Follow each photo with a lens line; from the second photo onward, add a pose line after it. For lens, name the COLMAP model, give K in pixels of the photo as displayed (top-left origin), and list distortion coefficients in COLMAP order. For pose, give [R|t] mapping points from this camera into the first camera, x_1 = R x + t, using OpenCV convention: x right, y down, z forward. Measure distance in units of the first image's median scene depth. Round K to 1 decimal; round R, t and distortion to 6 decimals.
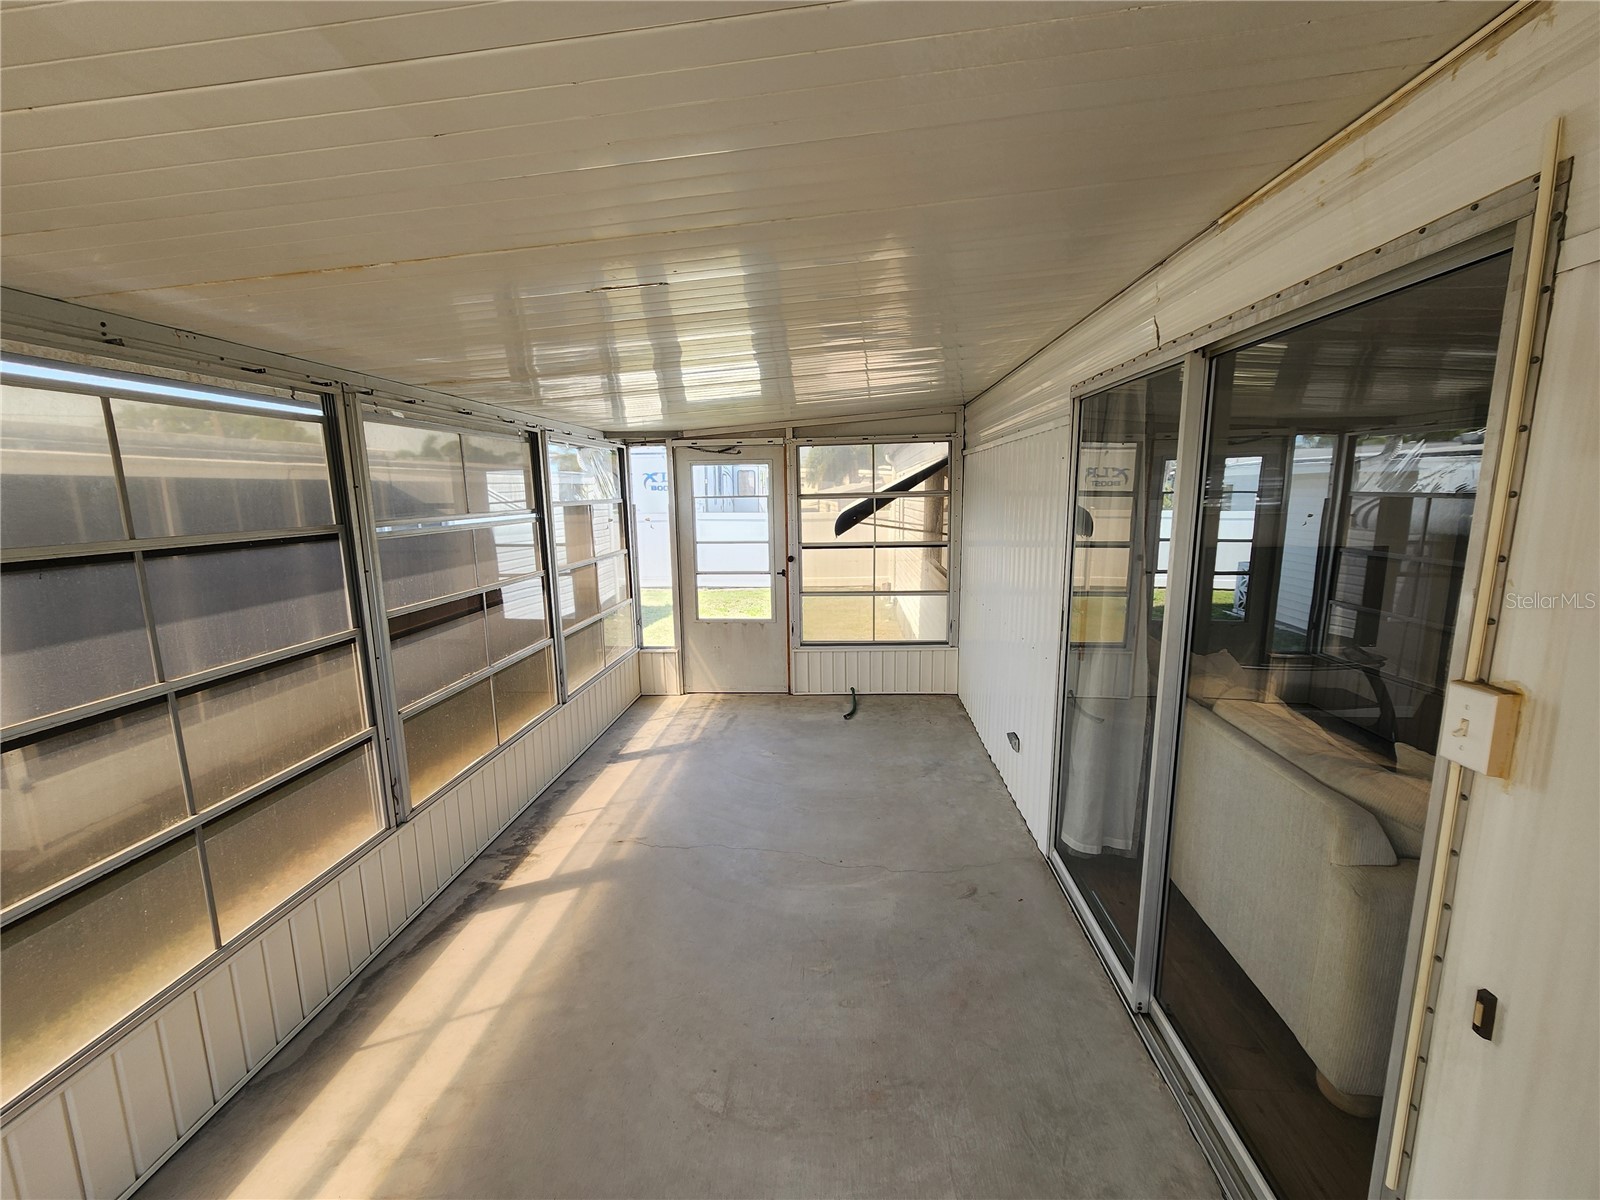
lens RADIAL K [[656.3, 0, 797.7], [0, 656.3, 601.5], [0, 0, 1]] dist [-0.000696, 0.000264]
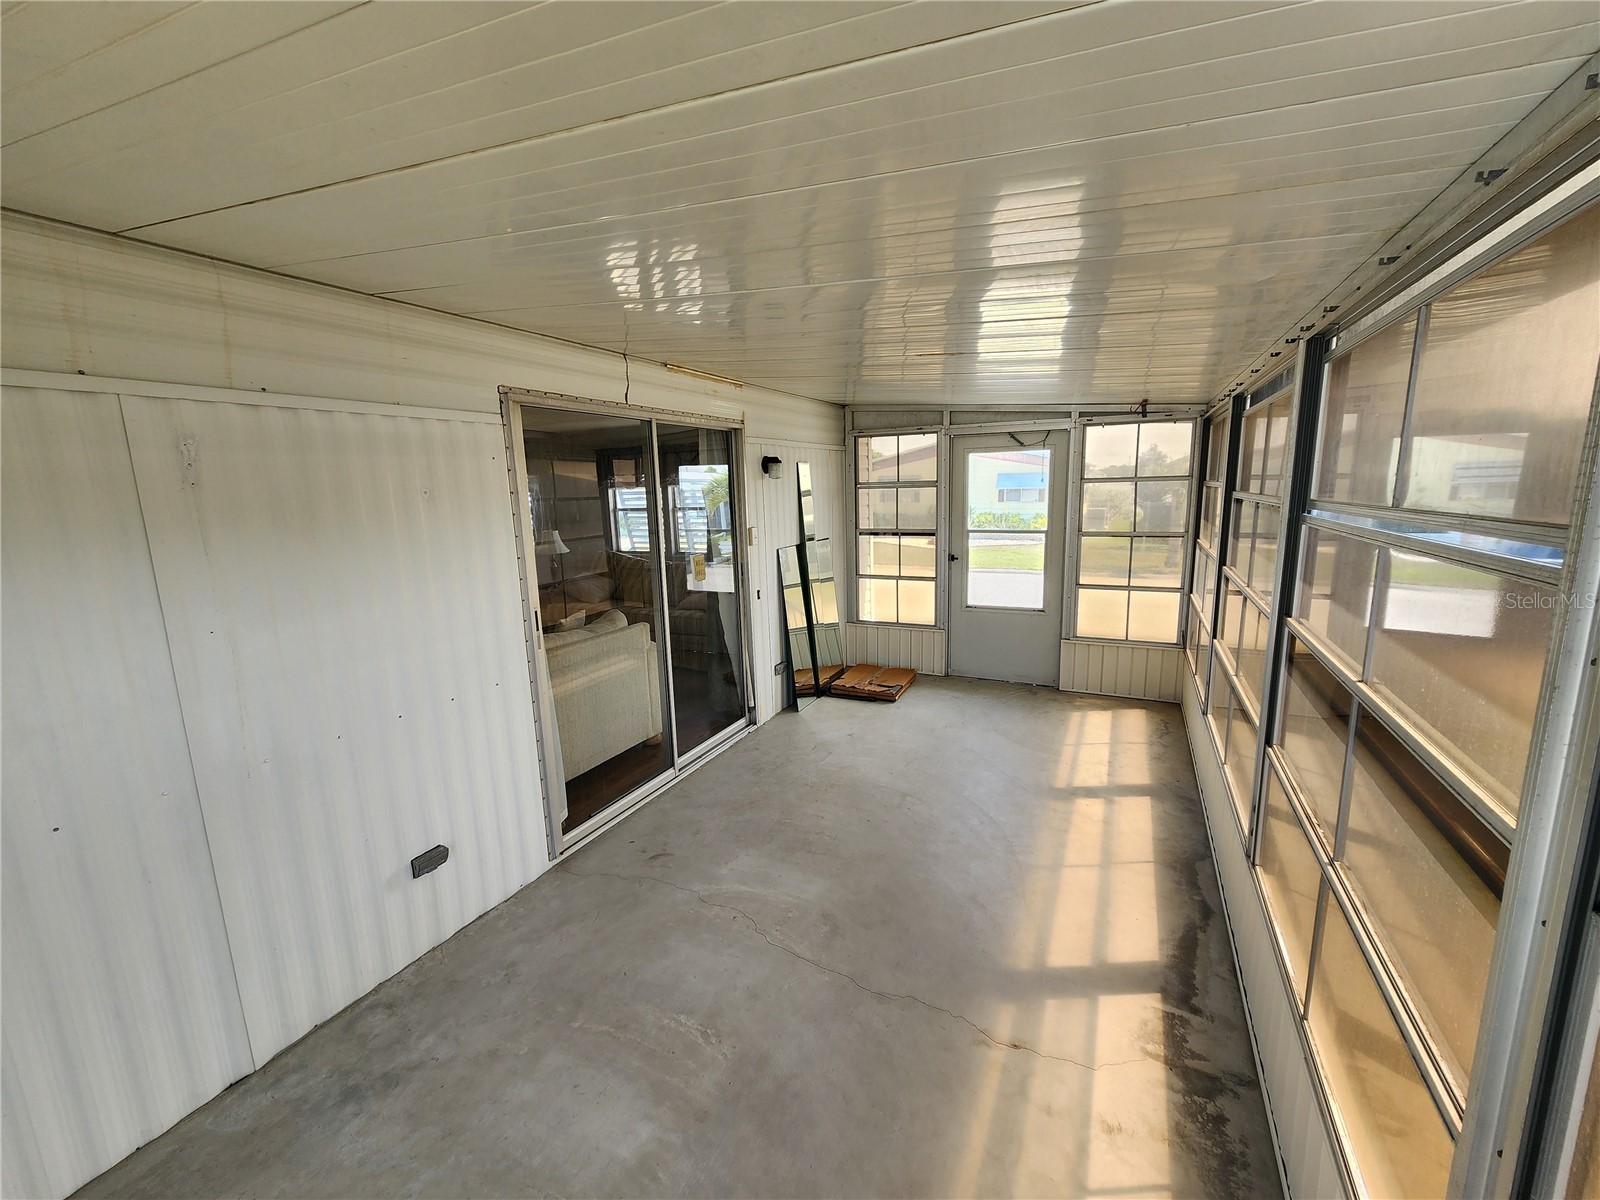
lens RADIAL K [[656.3, 0, 799.0], [0, 656.3, 598.4], [0, 0, 1]] dist [-0.000696, 0.000264]
pose [[-0.924550, -0.029148, 0.379945, -0.347763], [0.100839, 0.942811, 0.317709, -0.278838], [-0.367476, 0.332051, -0.868737, 1.679857]]
